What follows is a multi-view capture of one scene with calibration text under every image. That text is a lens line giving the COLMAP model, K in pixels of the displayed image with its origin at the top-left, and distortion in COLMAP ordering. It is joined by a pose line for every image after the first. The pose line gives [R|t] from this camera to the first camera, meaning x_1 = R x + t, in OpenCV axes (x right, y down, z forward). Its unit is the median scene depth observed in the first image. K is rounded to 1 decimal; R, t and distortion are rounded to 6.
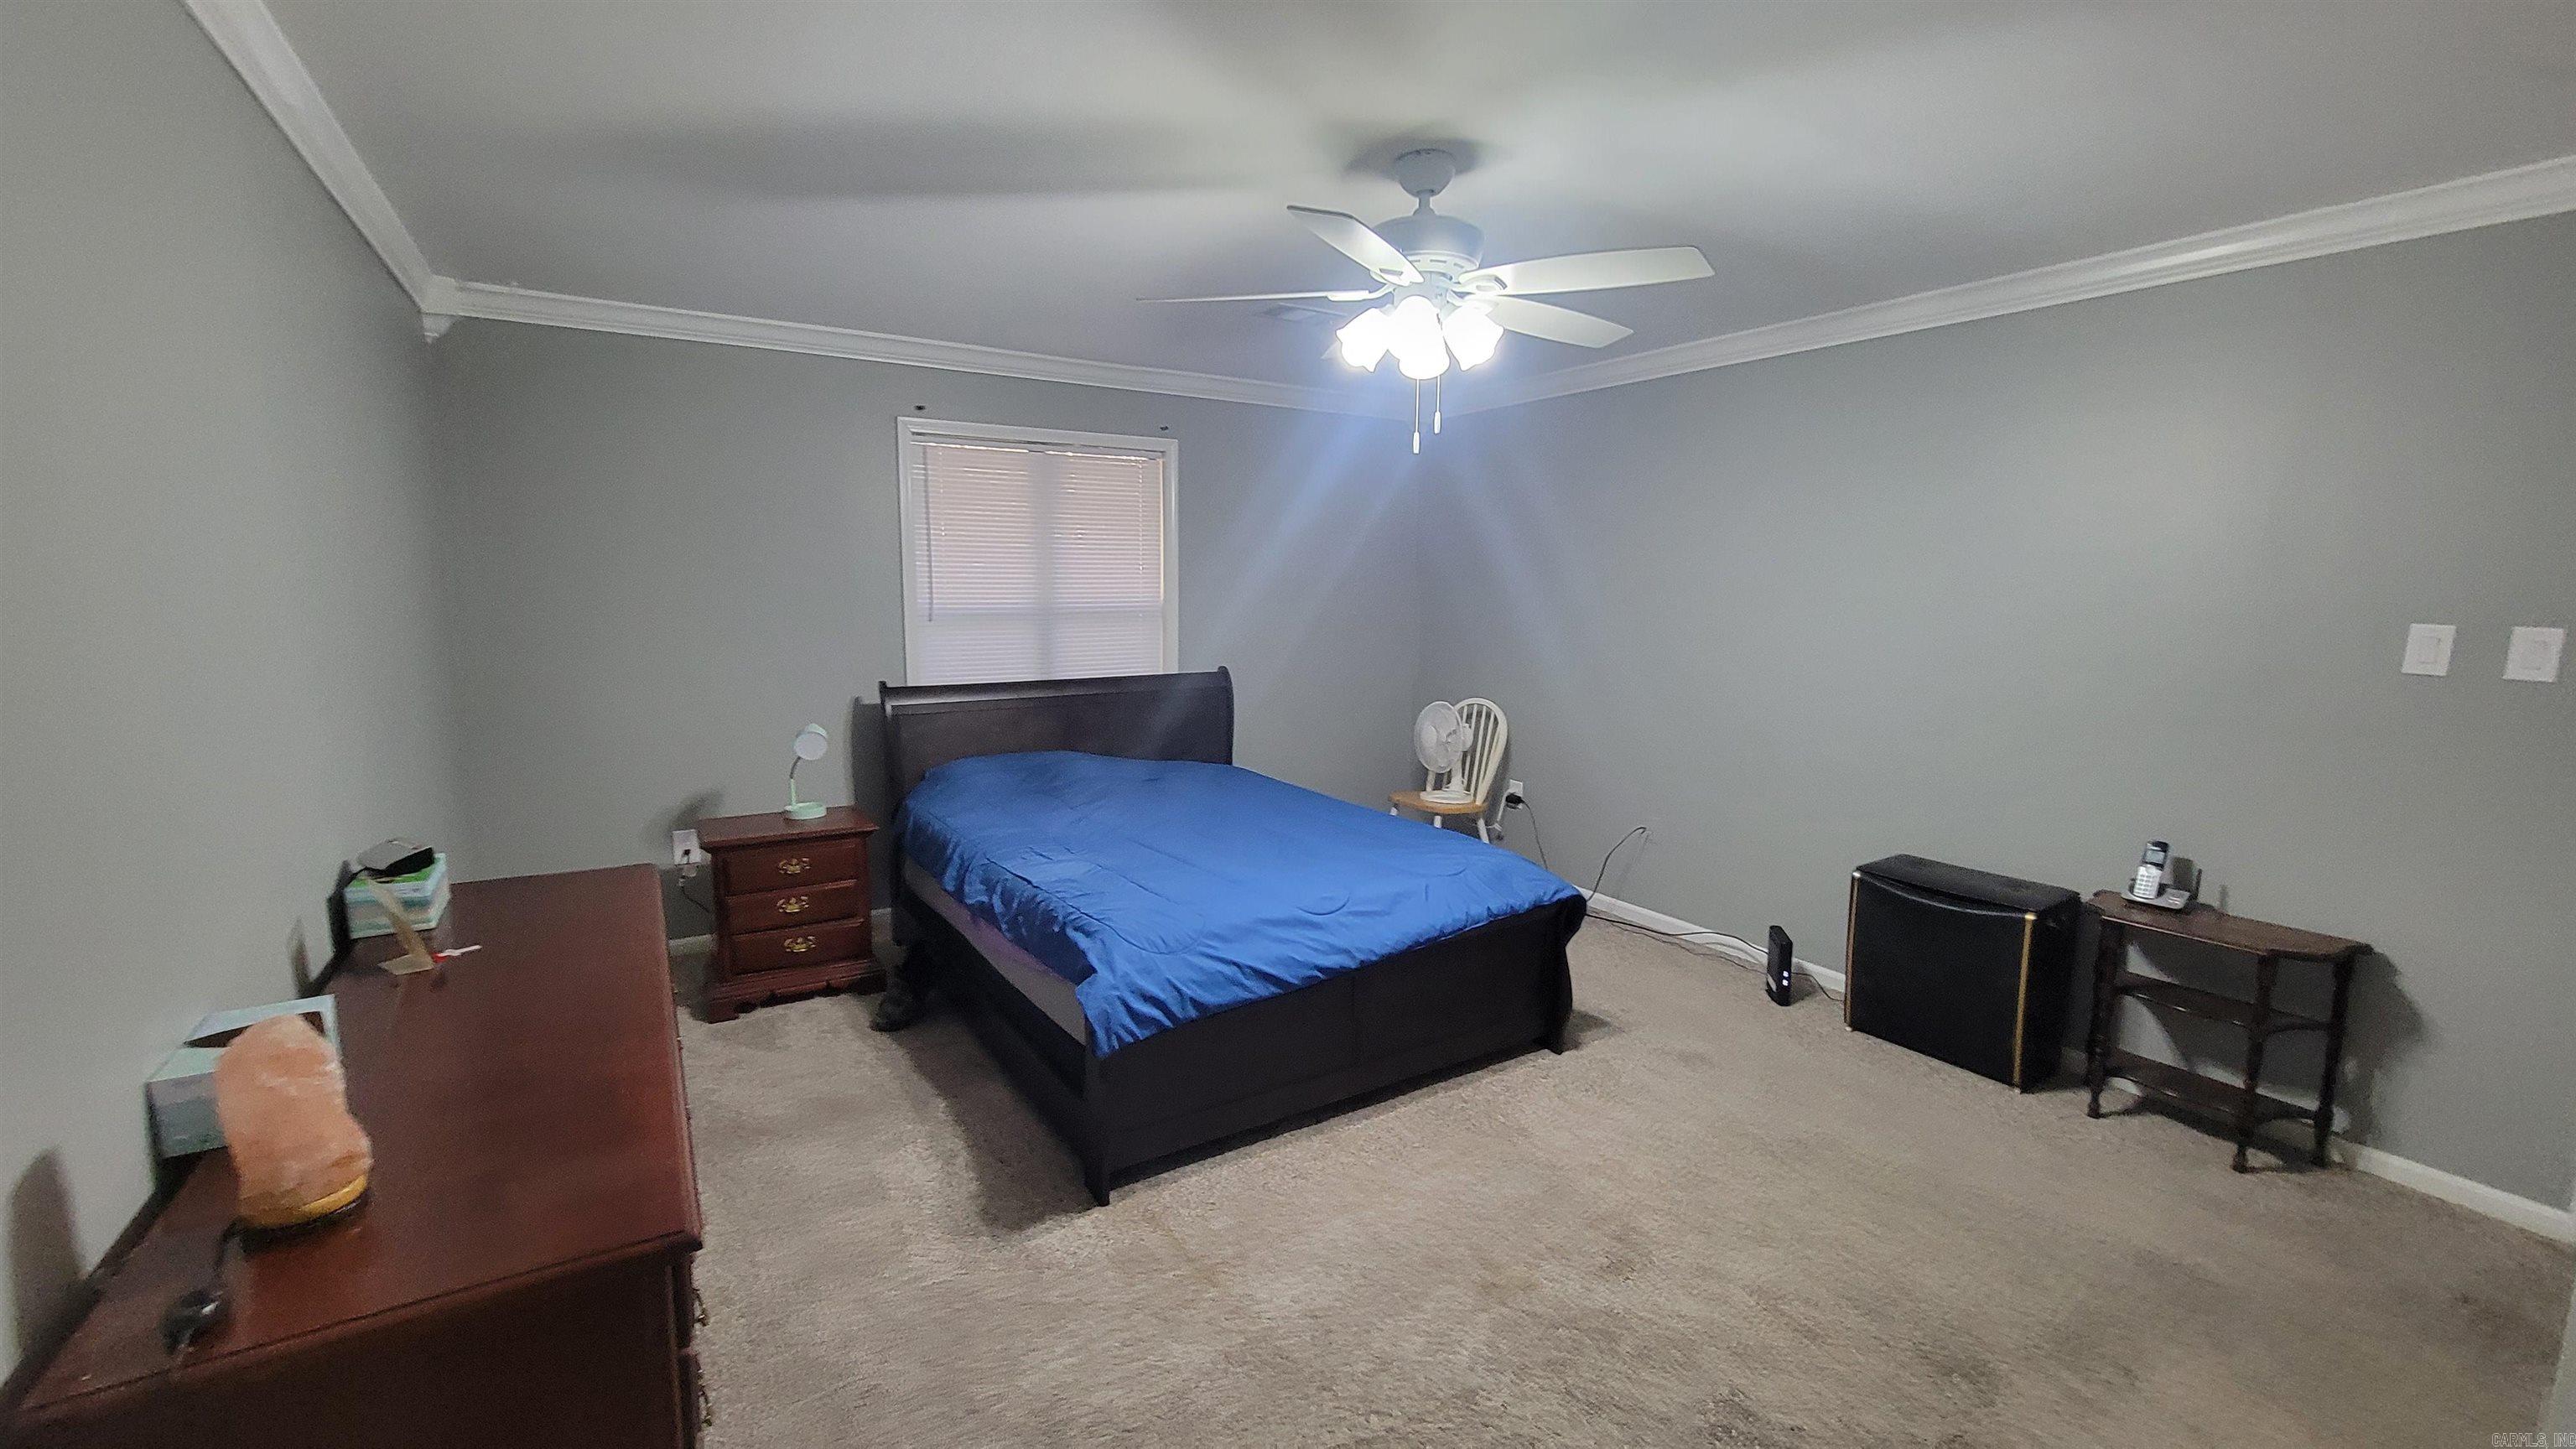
lens RADIAL K [[1049.8, 0, 1280.0], [0, 1049.8, 721.2], [0, 0, 1]] dist [0.000993, -0.000796]
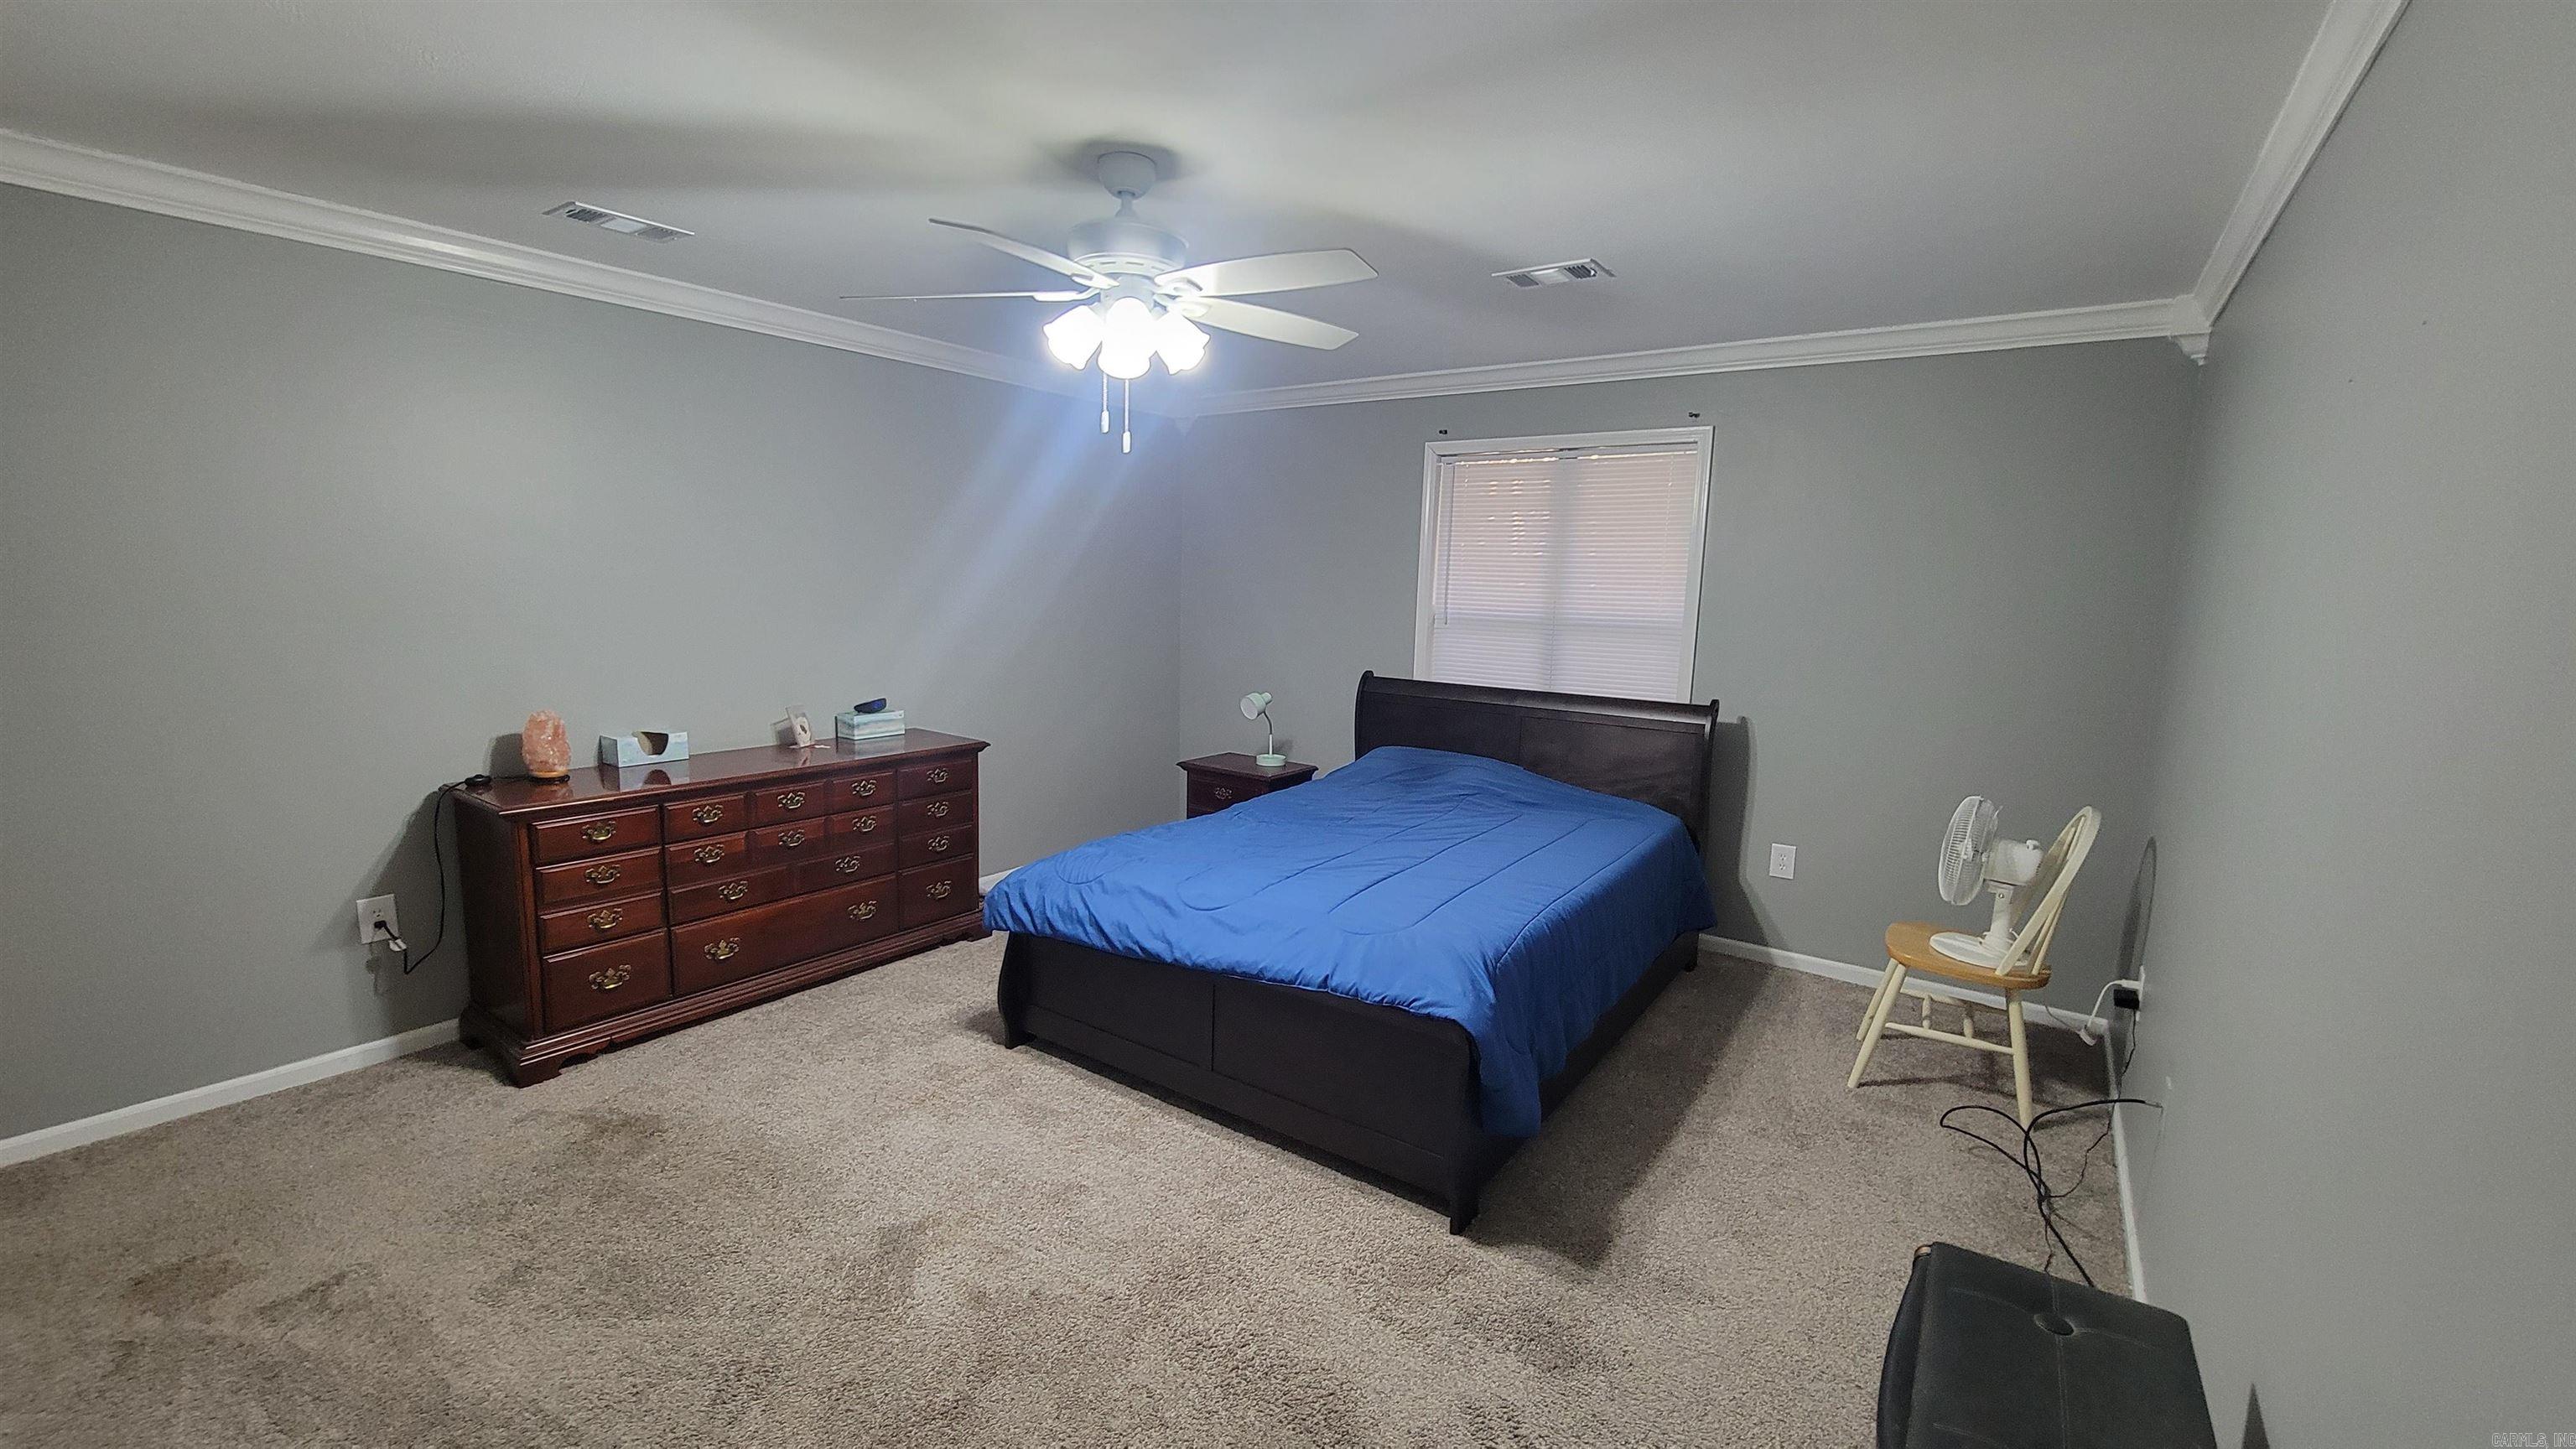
lens RADIAL K [[1049.8, 0, 1277.1], [0, 1049.8, 727.3], [0, 0, 1]] dist [0.000993, -0.000796]
pose [[0.374908, 0.133324, -0.917425, 0.834173], [-0.150189, 0.985267, 0.081808, -0.070473], [0.914815, 0.107117, 0.389408, 0.564241]]
